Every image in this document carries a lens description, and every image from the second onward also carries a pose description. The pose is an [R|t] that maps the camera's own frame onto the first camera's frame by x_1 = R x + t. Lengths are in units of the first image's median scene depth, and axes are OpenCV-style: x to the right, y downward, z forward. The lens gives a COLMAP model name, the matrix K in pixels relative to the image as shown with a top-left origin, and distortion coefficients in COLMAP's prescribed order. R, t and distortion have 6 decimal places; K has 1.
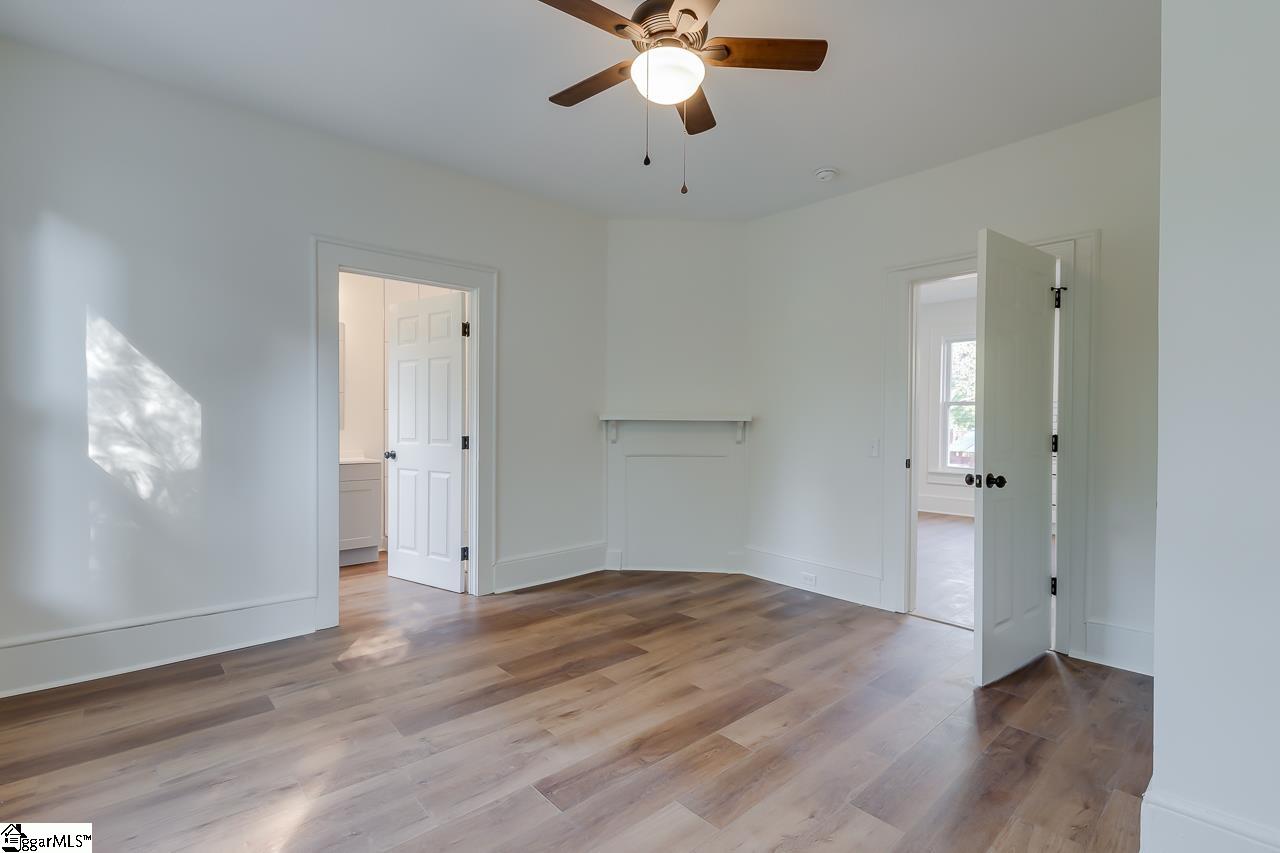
lens RADIAL K [[604.4, 0, 636.2], [0, 604.4, 421.1], [0, 0, 1]] dist [0.002324, -0.000001]
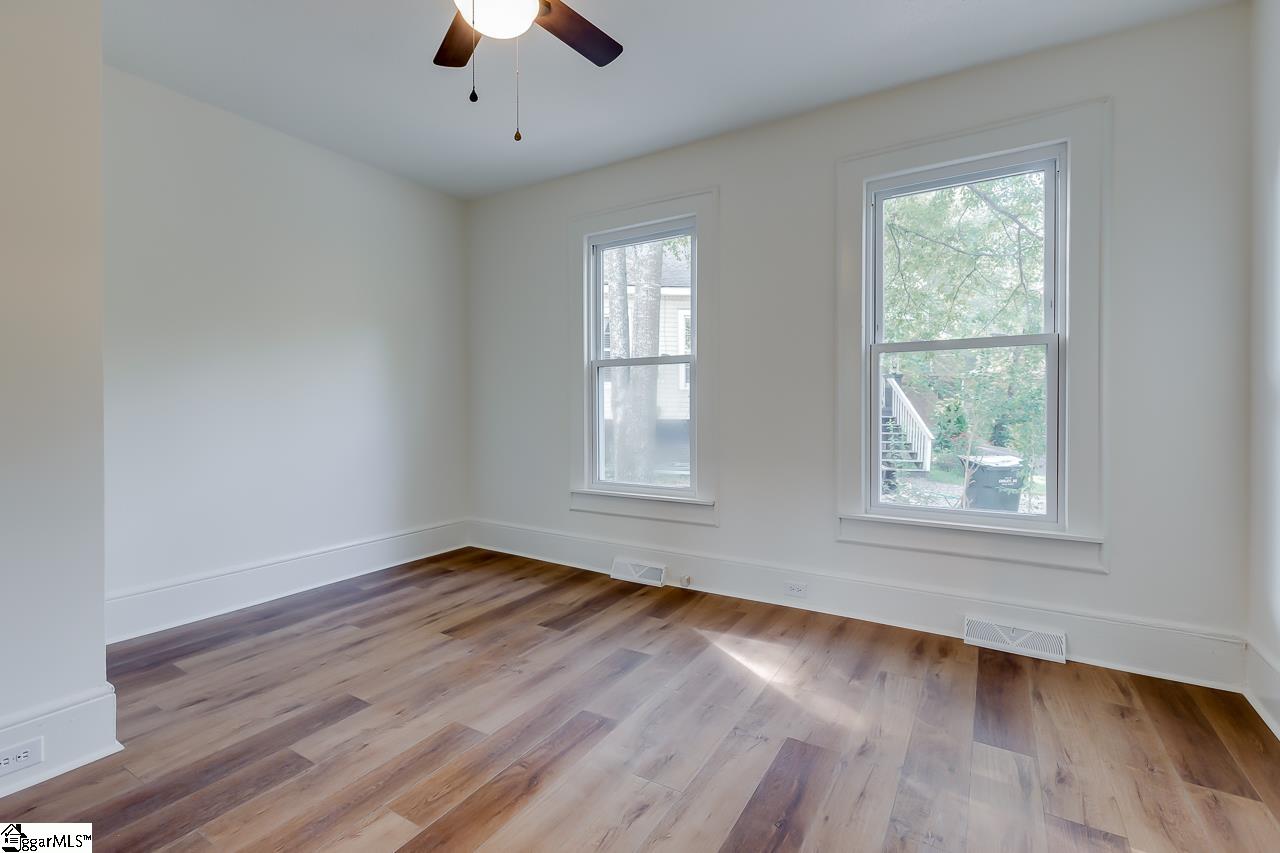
lens RADIAL K [[604.4, 0, 636.2], [0, 604.4, 421.1], [0, 0, 1]] dist [0.002324, -0.000001]
pose [[-0.964582, 0.000444, -0.263783, 0.086835], [-0.002576, 0.999935, 0.011103, 0.029672], [0.263771, 0.011389, -0.964518, 1.910652]]
